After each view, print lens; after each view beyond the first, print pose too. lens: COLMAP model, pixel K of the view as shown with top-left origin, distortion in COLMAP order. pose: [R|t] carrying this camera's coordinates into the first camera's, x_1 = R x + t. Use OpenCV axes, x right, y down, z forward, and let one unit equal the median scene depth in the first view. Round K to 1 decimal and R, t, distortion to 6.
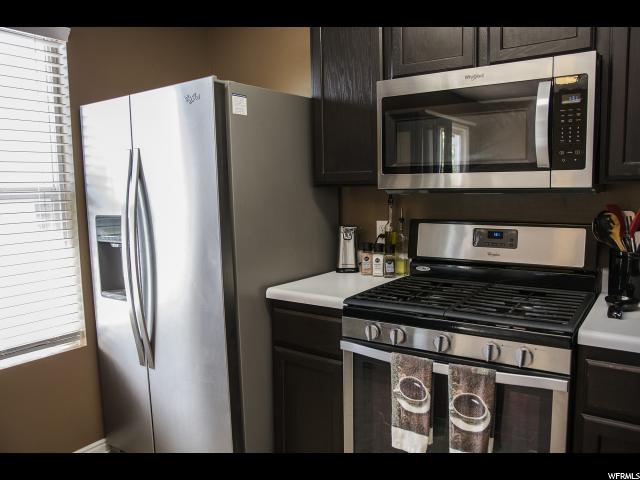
lens RADIAL K [[504.3, 0, 321.5], [0, 504.3, 241.7], [0, 0, 1]] dist [-0.042968, 0.012908]
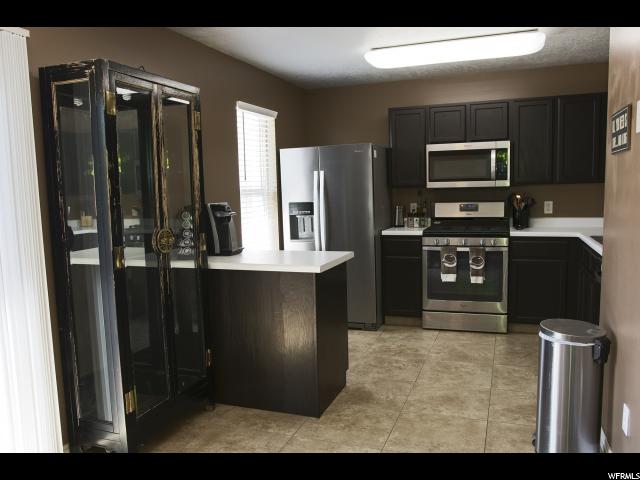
lens RADIAL K [[504.3, 0, 321.0], [0, 504.3, 240.7], [0, 0, 1]] dist [-0.042968, 0.012908]
pose [[0.970474, -0.032615, 0.238990, -1.079707], [0.035887, 0.999312, -0.009350, 0.171675], [-0.238521, 0.017651, 0.970977, -1.375401]]
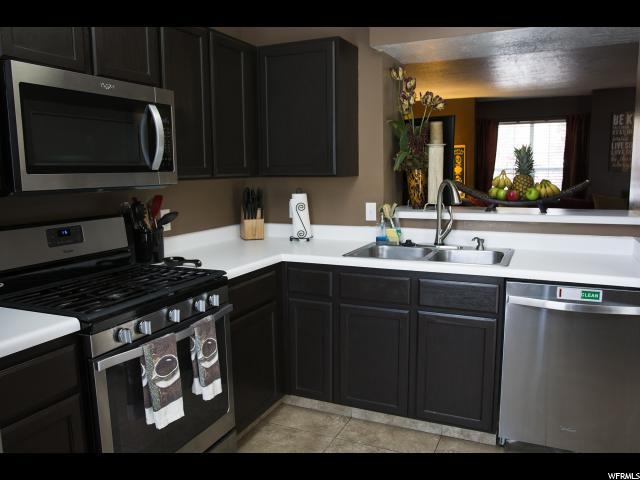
lens RADIAL K [[504.3, 0, 322.1], [0, 504.3, 237.9], [0, 0, 1]] dist [-0.042968, 0.012908]
pose [[-0.170332, -0.113280, 0.978854, -0.854729], [0.128554, 0.982326, 0.136051, -0.085036], [-0.976965, 0.149009, -0.152759, 0.718590]]
